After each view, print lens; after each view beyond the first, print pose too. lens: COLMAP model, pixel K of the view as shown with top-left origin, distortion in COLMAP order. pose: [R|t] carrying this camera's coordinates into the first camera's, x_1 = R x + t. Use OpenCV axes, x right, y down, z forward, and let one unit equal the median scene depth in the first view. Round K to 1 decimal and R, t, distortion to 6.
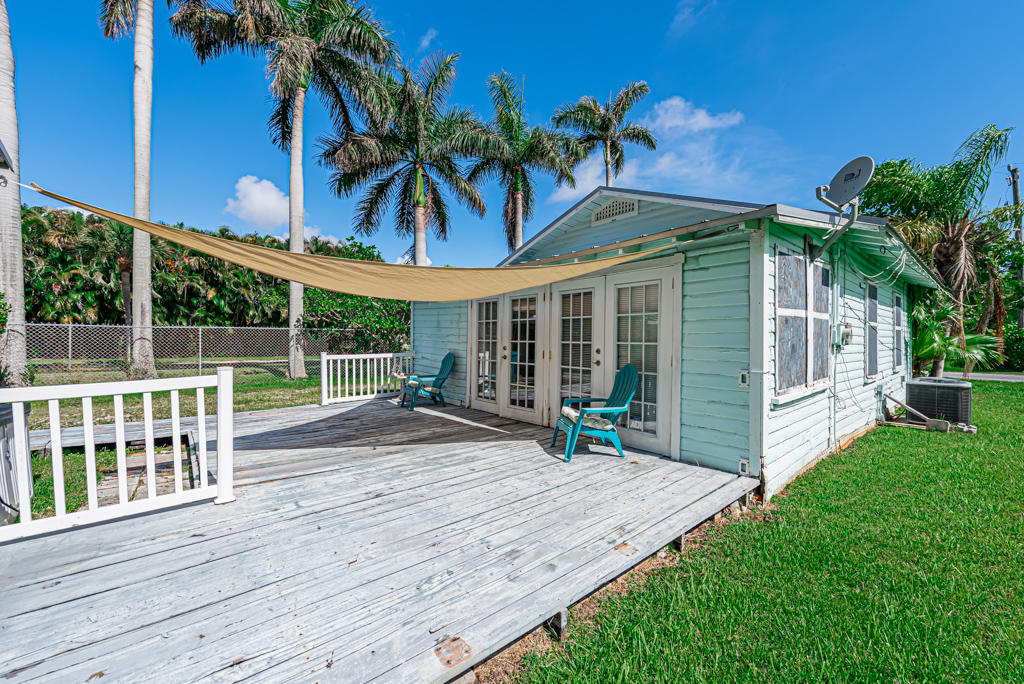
lens RADIAL K [[399.2, 0, 511.6], [0, 399.2, 345.8], [0, 0, 1]] dist [0.002174, 0.000035]
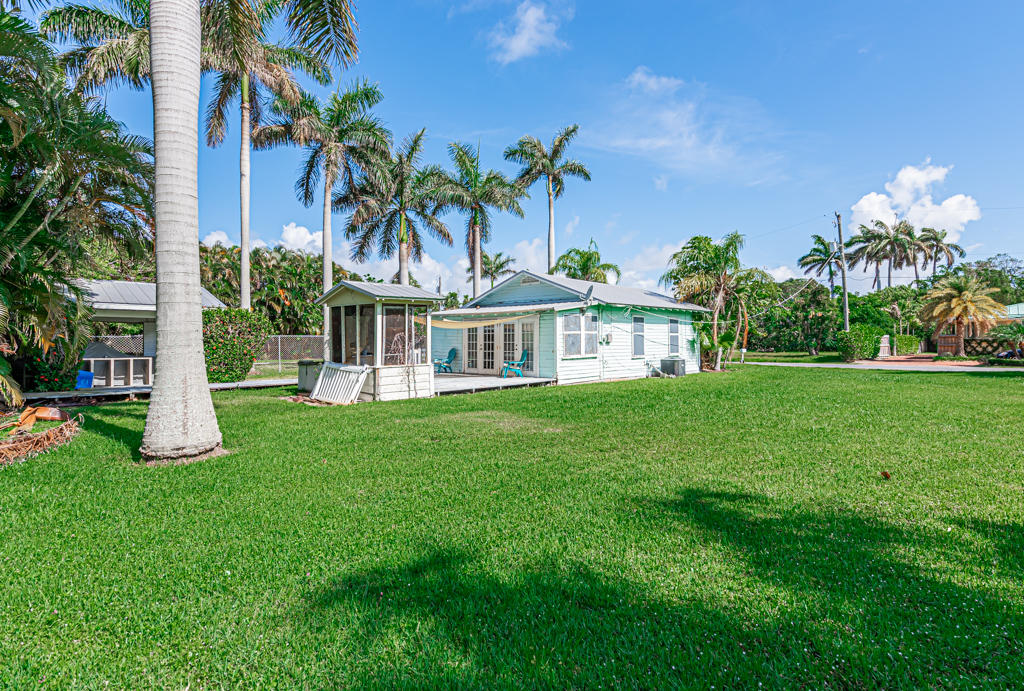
lens RADIAL K [[563.0, 0, 513.6], [0, 563.0, 343.8], [0, 0, 1]] dist [0.000977, 0.000014]
pose [[0.994553, -0.010419, 0.103708, -0.059786], [0.011809, 0.999848, -0.012796, 0.014668], [-0.103559, 0.013951, 0.994525, -0.815363]]
